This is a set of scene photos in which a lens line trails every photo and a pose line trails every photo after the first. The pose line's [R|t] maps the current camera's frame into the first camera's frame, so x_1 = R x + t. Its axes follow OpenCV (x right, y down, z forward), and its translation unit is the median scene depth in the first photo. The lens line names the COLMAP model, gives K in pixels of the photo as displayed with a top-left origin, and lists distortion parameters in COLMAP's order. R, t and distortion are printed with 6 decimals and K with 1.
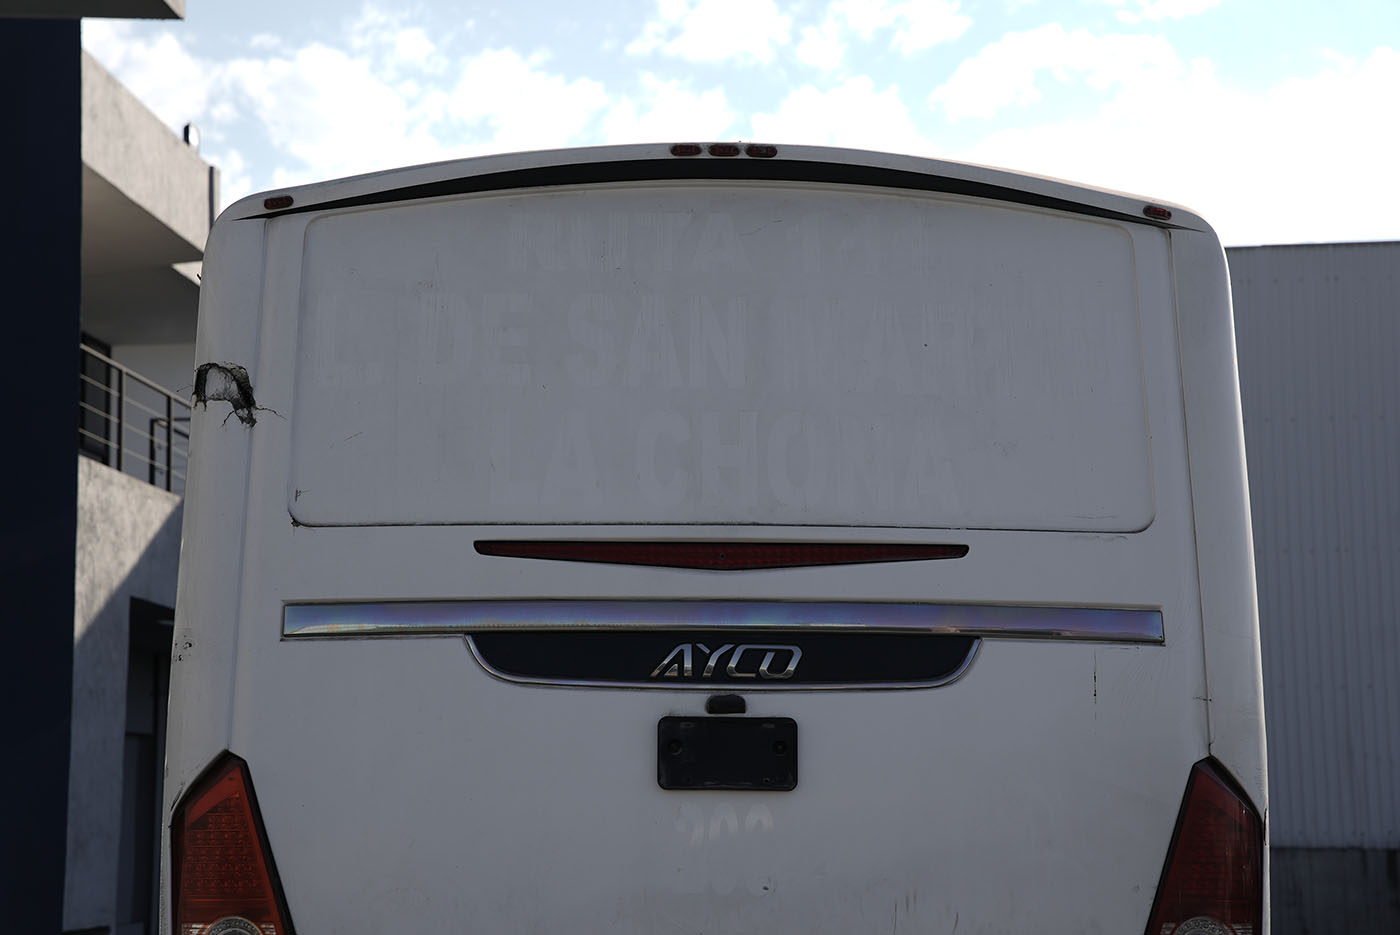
lens RADIAL K [[2683.3, 0, 652.2], [0, 2683.3, 524.7], [0, 0, 1]] dist [0.509614, 0.000000]
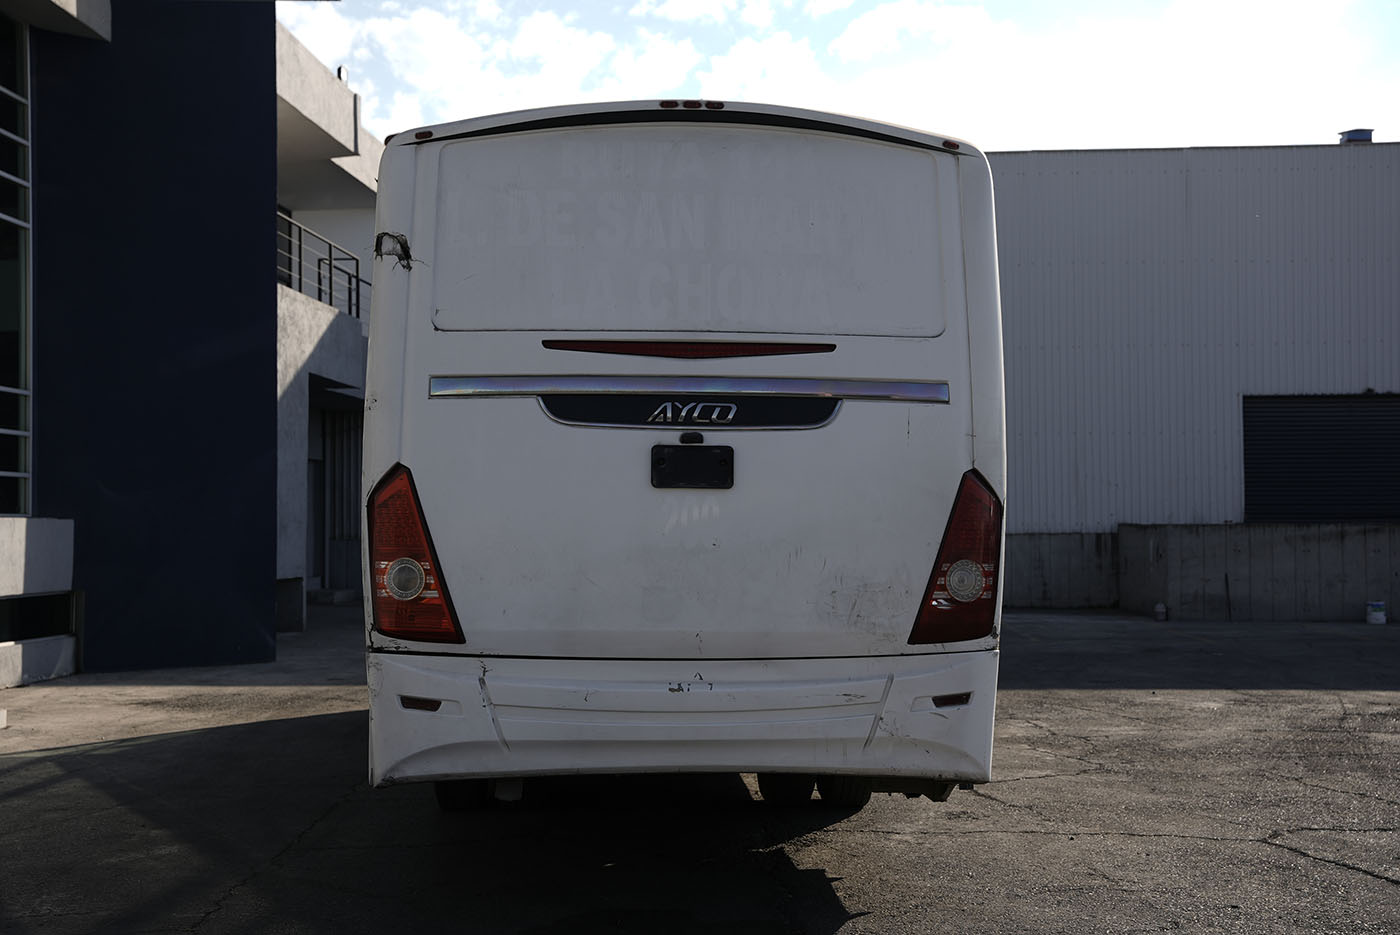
lens RADIAL K [[1795.2, 0, 693.1], [0, 1795.2, 491.3], [0, 0, 1]] dist [-0.071790, 0.000000]
pose [[0.999611, 0.003291, 0.027711, -0.002385], [-0.005783, 0.995897, 0.090310, -0.001383], [-0.027300, -0.090435, 0.995528, -0.104946]]
